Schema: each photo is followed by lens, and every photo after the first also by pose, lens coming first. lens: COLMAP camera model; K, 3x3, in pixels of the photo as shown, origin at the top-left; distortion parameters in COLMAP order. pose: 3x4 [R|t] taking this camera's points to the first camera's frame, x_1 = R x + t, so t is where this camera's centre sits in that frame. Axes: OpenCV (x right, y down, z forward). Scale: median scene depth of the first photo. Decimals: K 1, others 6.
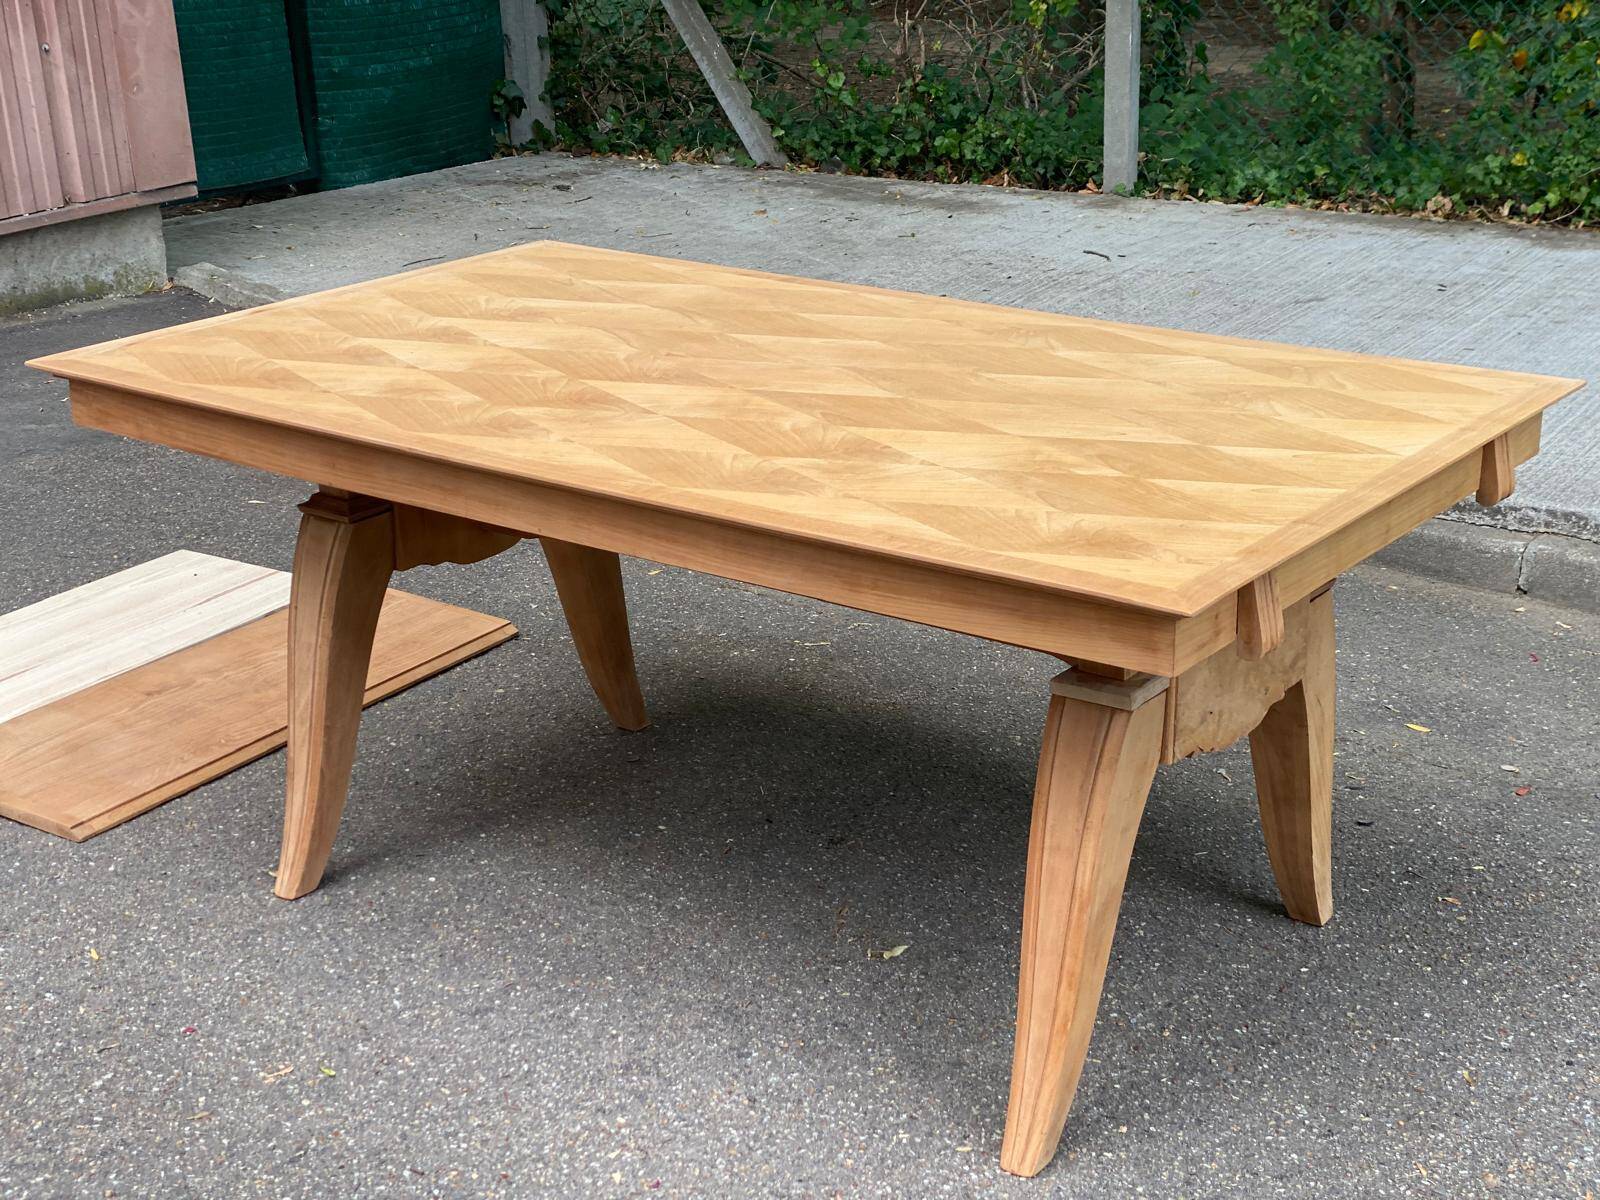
lens RADIAL K [[2344.6, 0, 800.0], [0, 2344.6, 600.0], [0, 0, 1]] dist [0.153105, -0.094071]
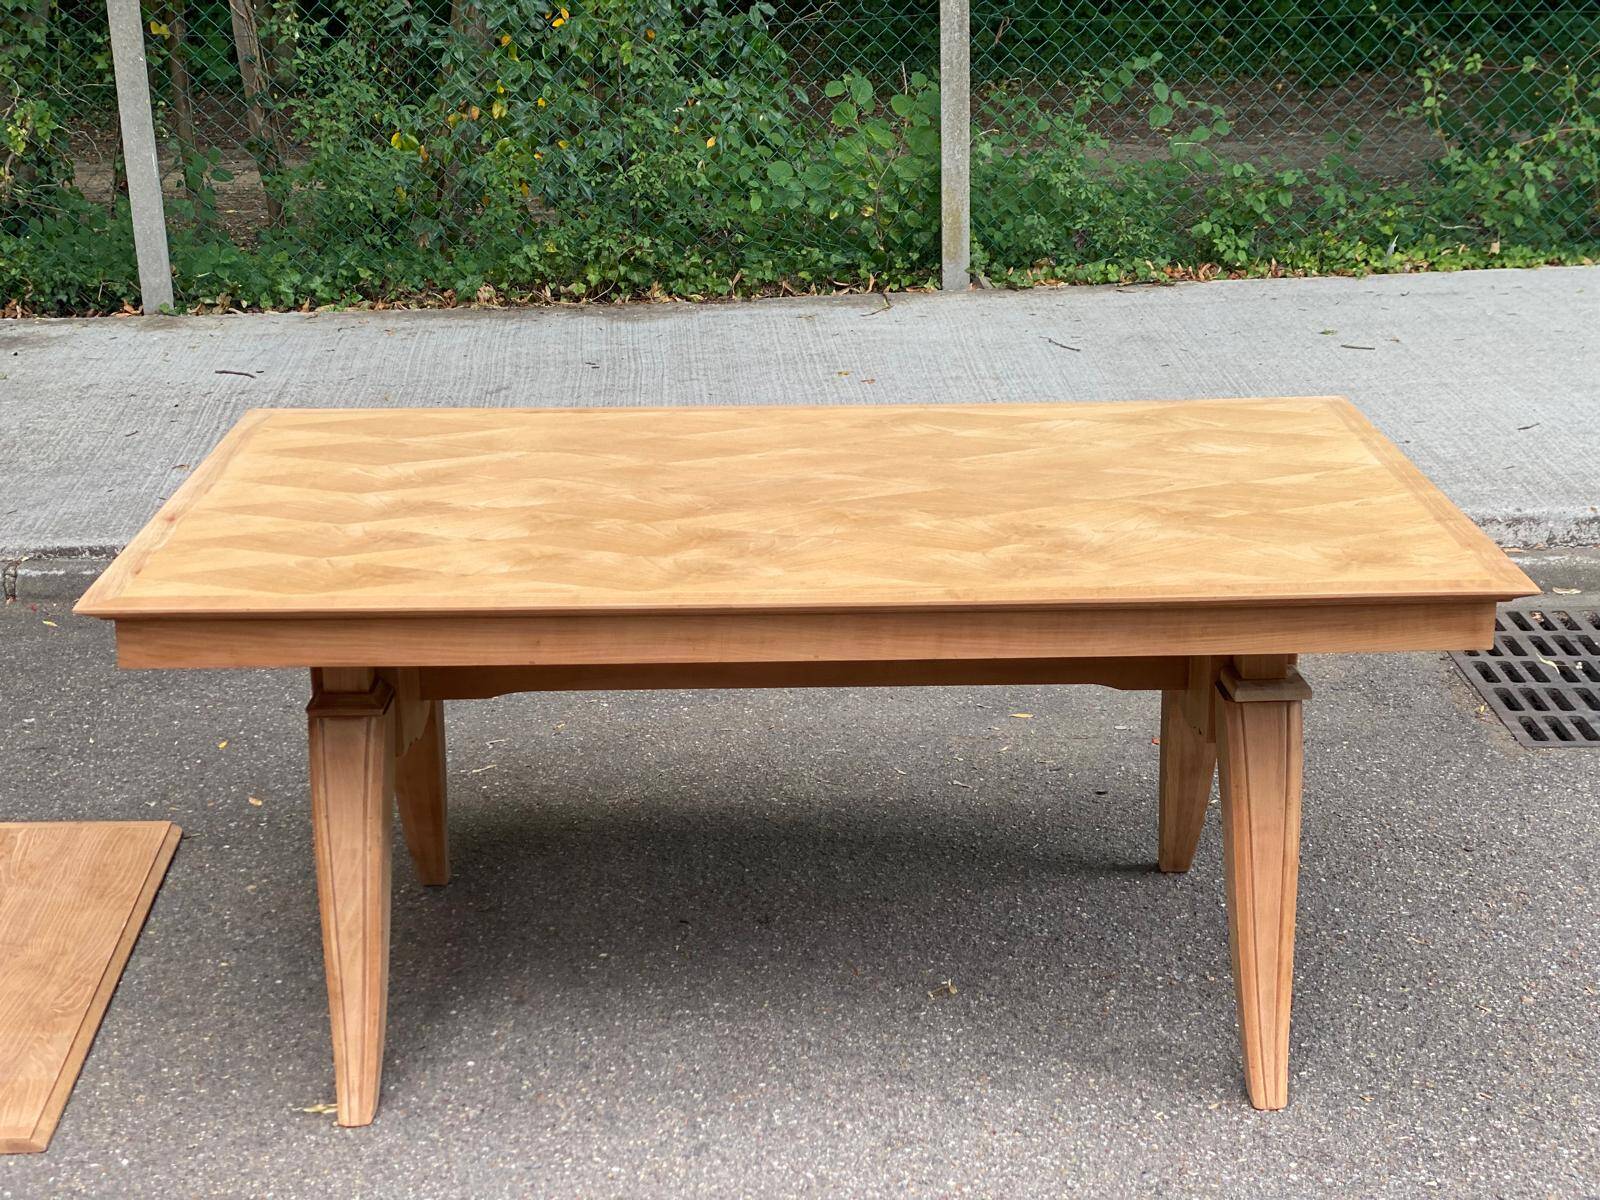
lens RADIAL K [[2353.5, 0, 785.9], [0, 2353.5, 596.6], [0, 0, 1]] dist [0.064643, 0.157365]
pose [[0.796886, -0.179678, 0.576791, -0.273881], [0.200620, 0.979272, 0.027883, -0.033431], [-0.569846, 0.093496, 0.816416, 0.053963]]
